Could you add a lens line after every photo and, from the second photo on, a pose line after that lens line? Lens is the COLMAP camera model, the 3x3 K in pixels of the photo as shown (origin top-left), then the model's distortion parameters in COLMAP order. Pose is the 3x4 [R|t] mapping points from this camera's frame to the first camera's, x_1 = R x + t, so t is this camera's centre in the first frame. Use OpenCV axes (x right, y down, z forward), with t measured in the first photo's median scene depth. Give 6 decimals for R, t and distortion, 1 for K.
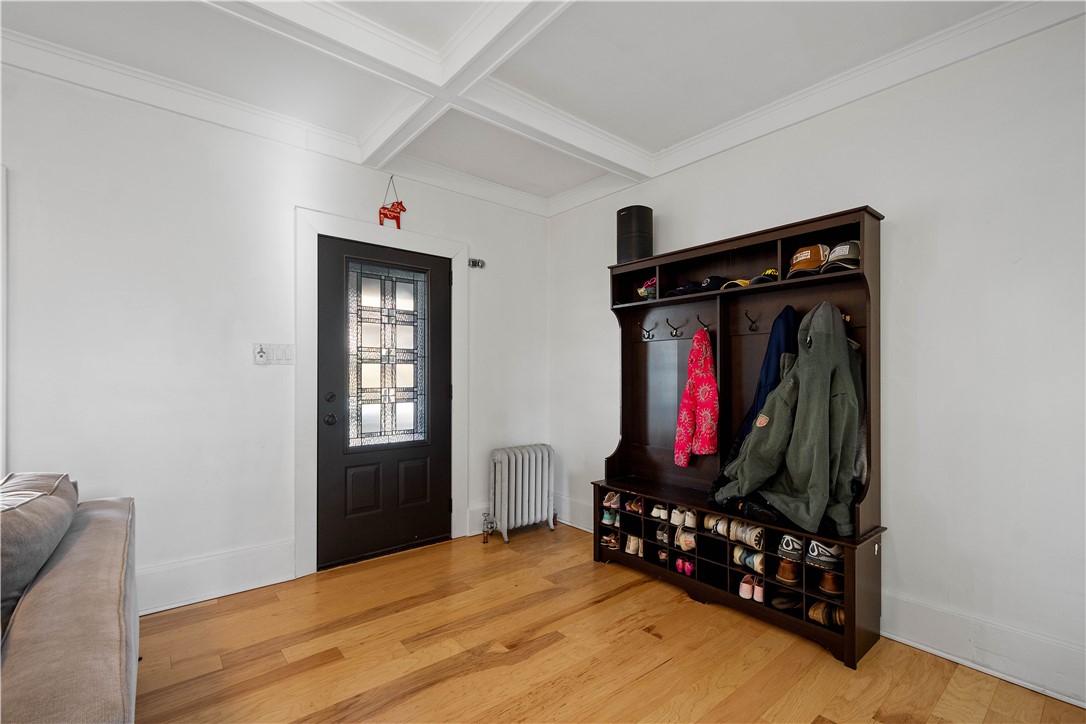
lens RADIAL K [[481.1, 0, 542.9], [0, 481.1, 370.8], [0, 0, 1]] dist [0.001293, 0.000116]
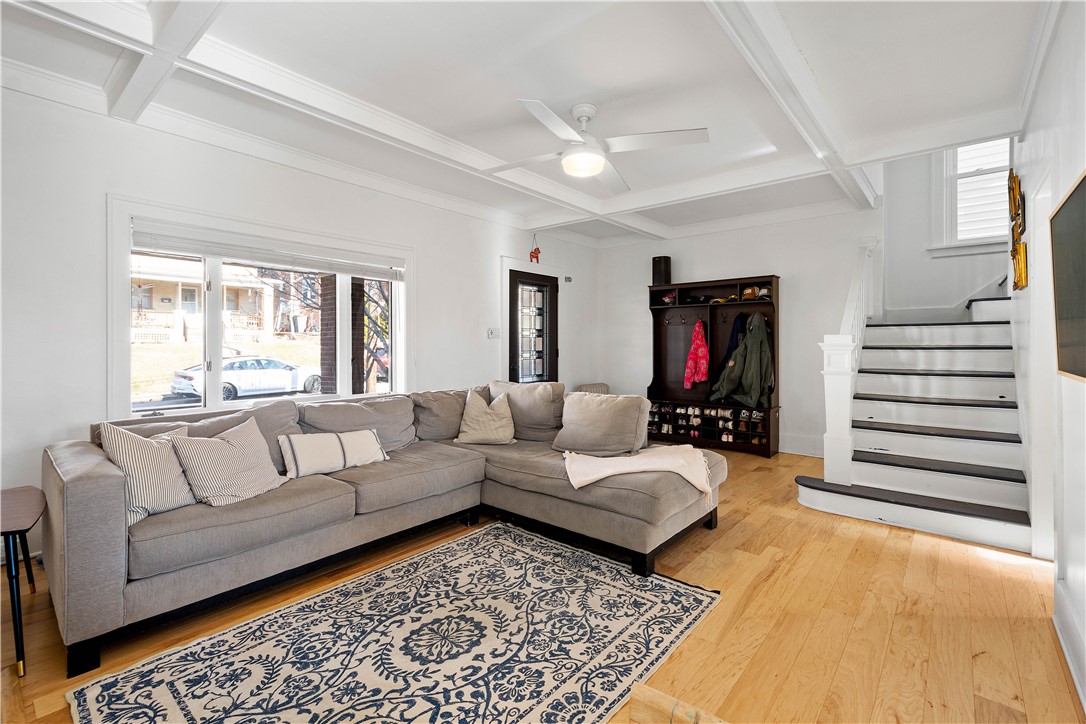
lens RADIAL K [[481.1, 0, 543.9], [0, 481.1, 339.7], [0, 0, 1]] dist [0.001293, 0.000116]
pose [[0.986496, -0.001385, 0.163781, -0.734070], [0.001185, 0.999998, 0.001319, -0.010744], [-0.163783, -0.001107, 0.986496, -1.017171]]
